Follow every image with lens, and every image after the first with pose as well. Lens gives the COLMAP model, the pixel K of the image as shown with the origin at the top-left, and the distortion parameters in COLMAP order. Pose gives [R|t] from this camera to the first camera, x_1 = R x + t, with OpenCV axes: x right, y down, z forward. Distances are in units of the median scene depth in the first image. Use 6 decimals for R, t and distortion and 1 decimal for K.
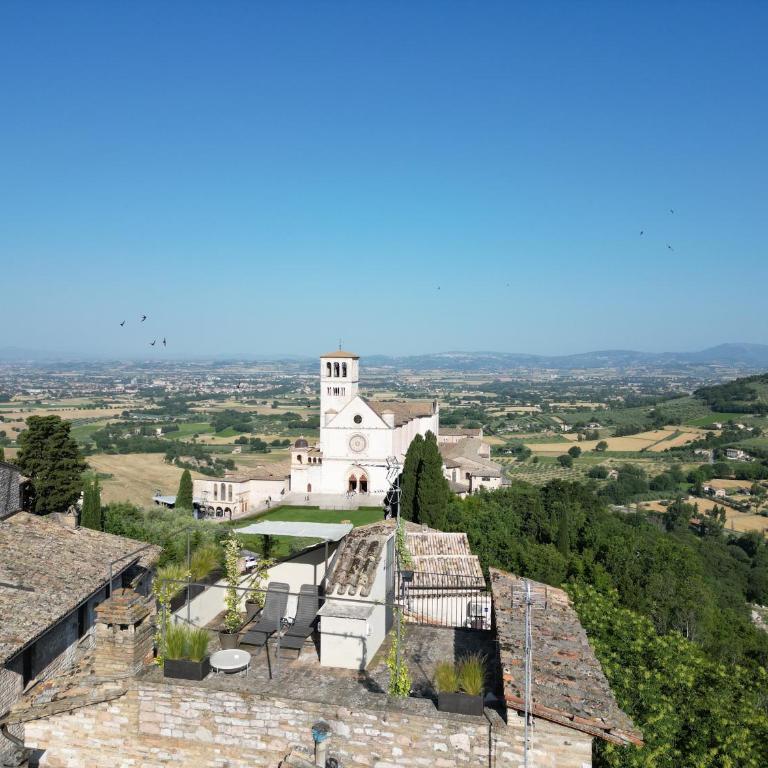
lens RADIAL K [[705.1, 0, 389.7], [0, 705.1, 361.7], [0, 0, 1]] dist [0.059040, 0.000000]
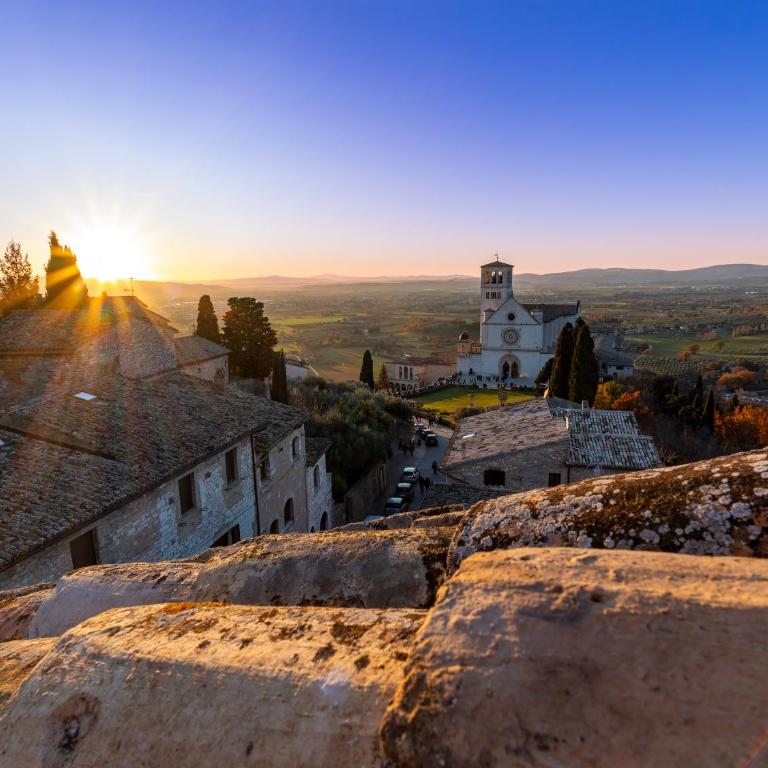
lens RADIAL K [[522.5, 0, 393.3], [0, 522.5, 380.9], [0, 0, 1]] dist [-0.000478, 0.002523]
pose [[0.965644, 0.025329, -0.258629, -0.015809], [0.023957, 0.982323, 0.185654, 0.048780], [0.258760, -0.185472, 0.947968, 0.198182]]
